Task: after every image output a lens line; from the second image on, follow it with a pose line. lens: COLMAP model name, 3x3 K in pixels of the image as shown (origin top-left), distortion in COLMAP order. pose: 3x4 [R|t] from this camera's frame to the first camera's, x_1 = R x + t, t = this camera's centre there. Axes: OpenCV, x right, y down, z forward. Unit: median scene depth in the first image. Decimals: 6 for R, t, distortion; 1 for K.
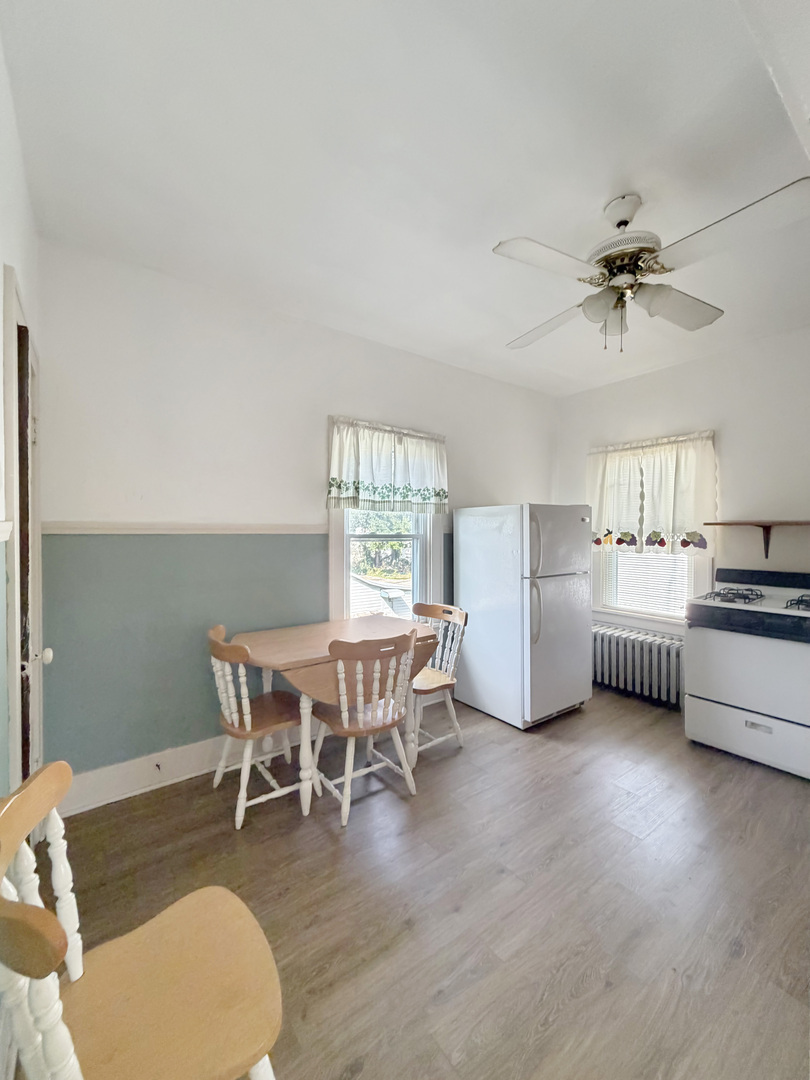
lens RADIAL K [[441.6, 0, 405.0], [0, 441.6, 540.0], [0, 0, 1]] dist [0.000073, 0.000076]
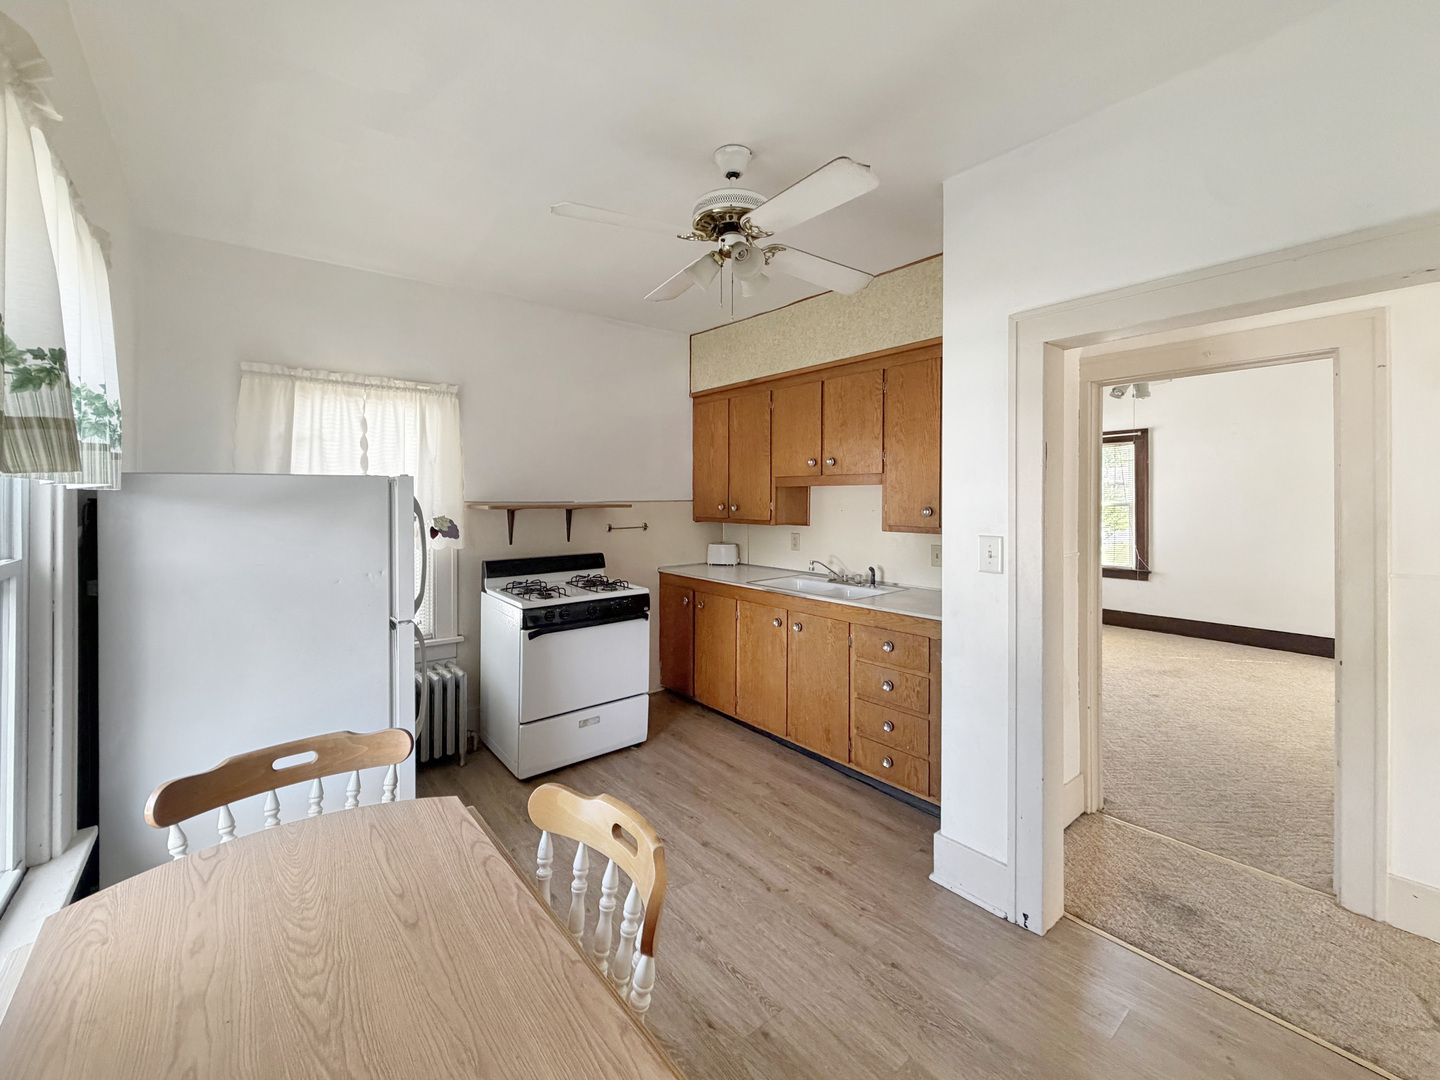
lens RADIAL K [[588.8, 0, 723.0], [0, 588.8, 497.0], [0, 0, 1]] dist [0.000073, 0.000076]
pose [[-0.050799, -0.001754, 0.998707, -0.363638], [0.026664, 0.999640, 0.003112, -0.042779], [-0.998353, 0.026788, -0.050734, 0.583483]]
